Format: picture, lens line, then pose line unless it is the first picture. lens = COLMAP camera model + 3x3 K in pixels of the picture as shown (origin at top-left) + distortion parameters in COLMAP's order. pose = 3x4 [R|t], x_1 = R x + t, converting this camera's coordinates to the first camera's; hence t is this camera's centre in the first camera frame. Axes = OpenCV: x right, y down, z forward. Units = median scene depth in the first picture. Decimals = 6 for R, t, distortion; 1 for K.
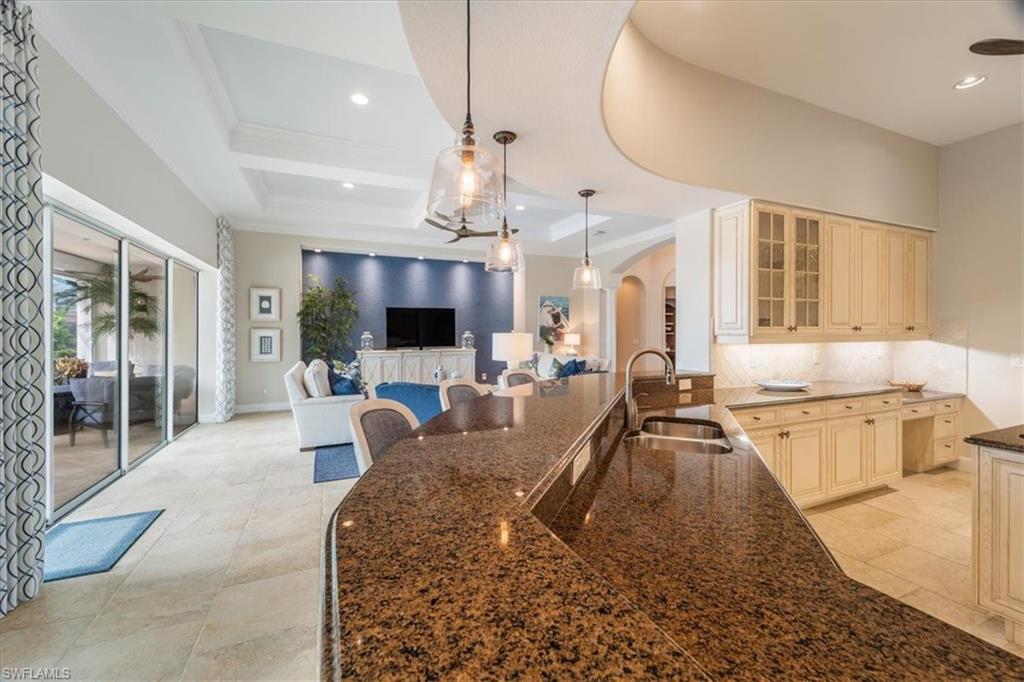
lens RADIAL K [[417.7, 0, 505.0], [0, 417.7, 334.2], [0, 0, 1]] dist [0.001897, 0.000175]
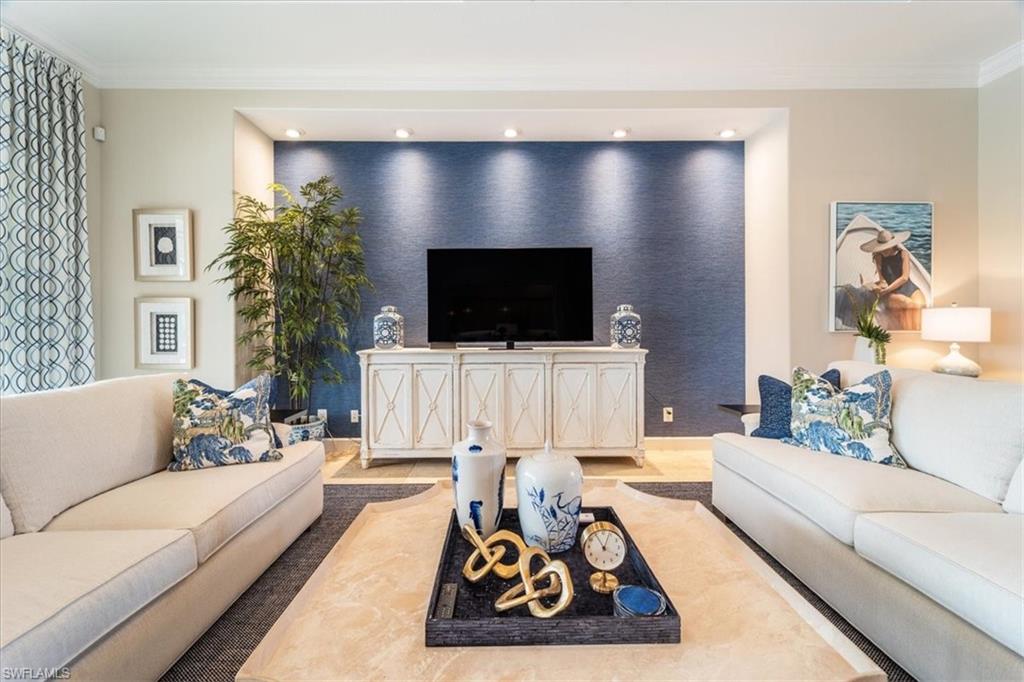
lens RADIAL K [[421.5, 0, 507.5], [0, 421.5, 326.6], [0, 0, 1]] dist [0.003043, -0.000169]
pose [[0.920868, 0.000347, -0.389874, -0.035799], [-0.001317, 0.999997, -0.002221, 0.015842], [0.389872, 0.002558, 0.920865, 0.586352]]
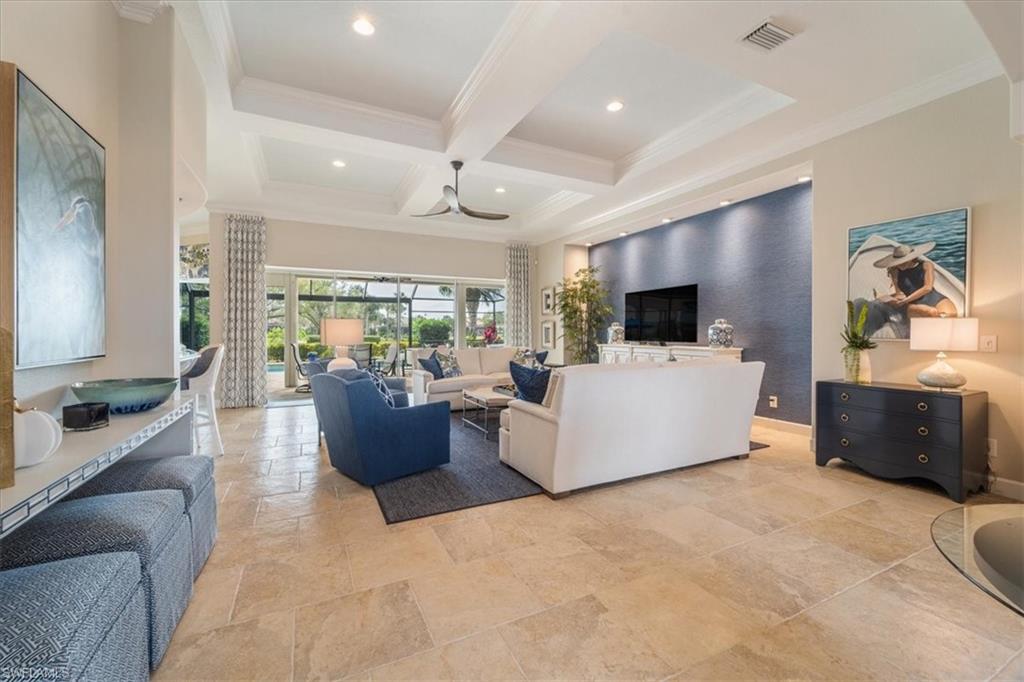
lens RADIAL K [[411.8, 0, 507.8], [0, 411.8, 338.6], [0, 0, 1]] dist [0.001409, -0.000046]
pose [[0.054536, 0.018864, -0.998334, 0.498510], [-0.006280, 0.999808, 0.018548, 0.012552], [0.998492, 0.005258, 0.054644, 0.668359]]
